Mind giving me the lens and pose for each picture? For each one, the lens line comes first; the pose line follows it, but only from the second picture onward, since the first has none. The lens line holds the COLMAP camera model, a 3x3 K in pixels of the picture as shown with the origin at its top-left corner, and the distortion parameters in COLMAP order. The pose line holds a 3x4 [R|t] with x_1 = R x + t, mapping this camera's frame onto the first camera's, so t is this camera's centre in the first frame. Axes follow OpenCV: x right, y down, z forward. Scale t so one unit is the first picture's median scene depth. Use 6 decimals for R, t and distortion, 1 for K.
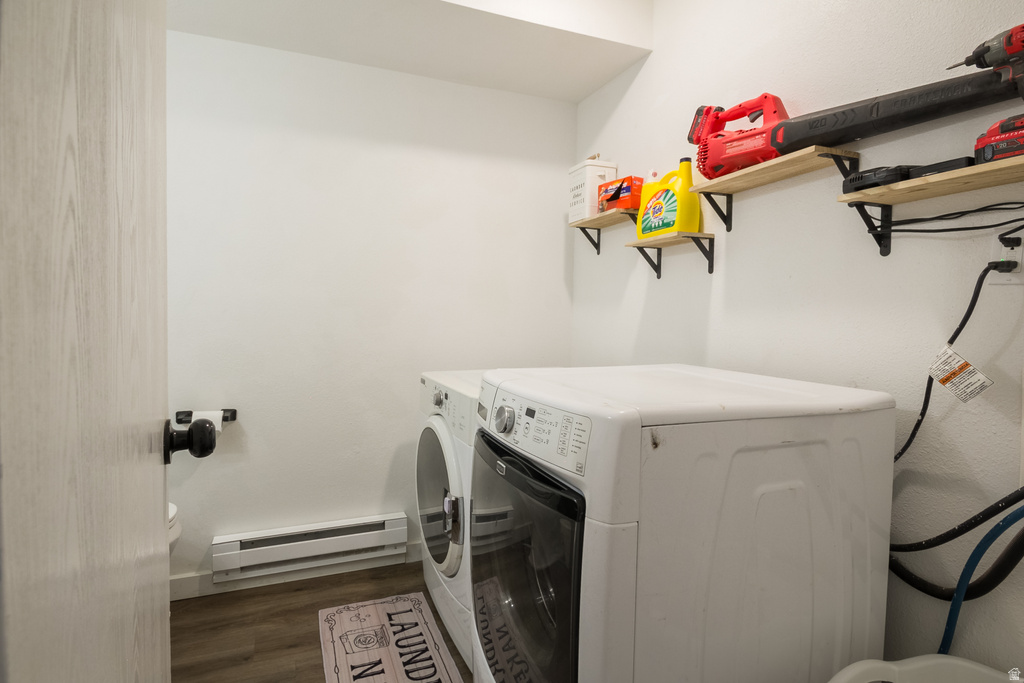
lens RADIAL K [[498.1, 0, 505.9], [0, 498.1, 341.0], [0, 0, 1]] dist [0.000514, -0.006156]
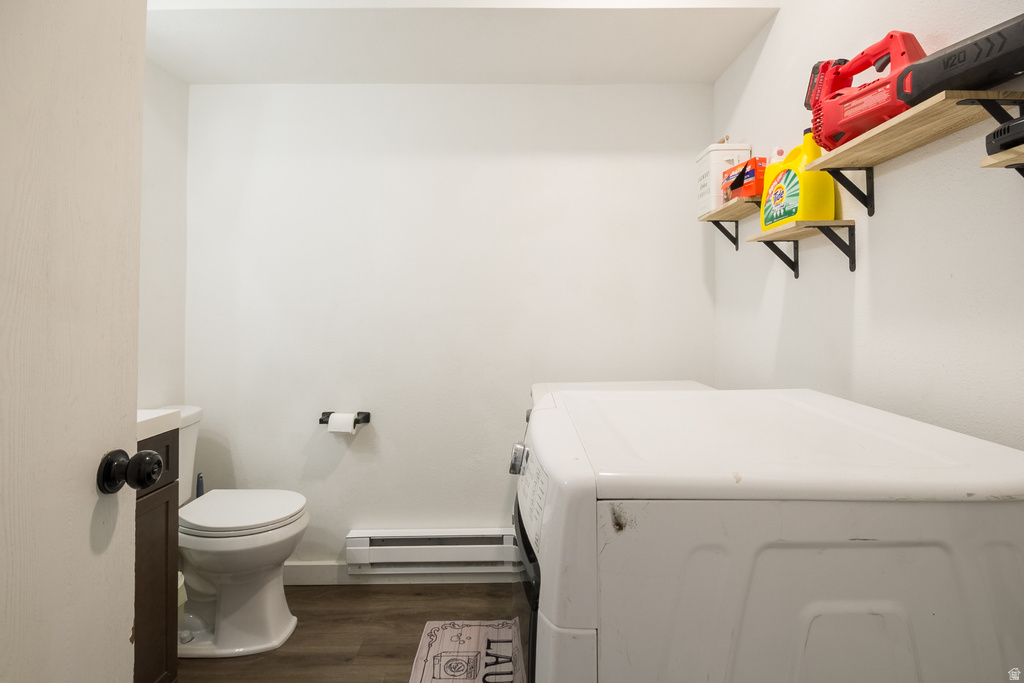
lens RADIAL K [[498.1, 0, 539.8], [0, 498.1, 304.9], [0, 0, 1]] dist [0.000514, -0.006156]
pose [[0.938028, -0.018420, -0.346070, 0.216345], [-0.003162, 0.998090, -0.061694, -0.035047], [0.346545, 0.058965, 0.936178, 0.118915]]
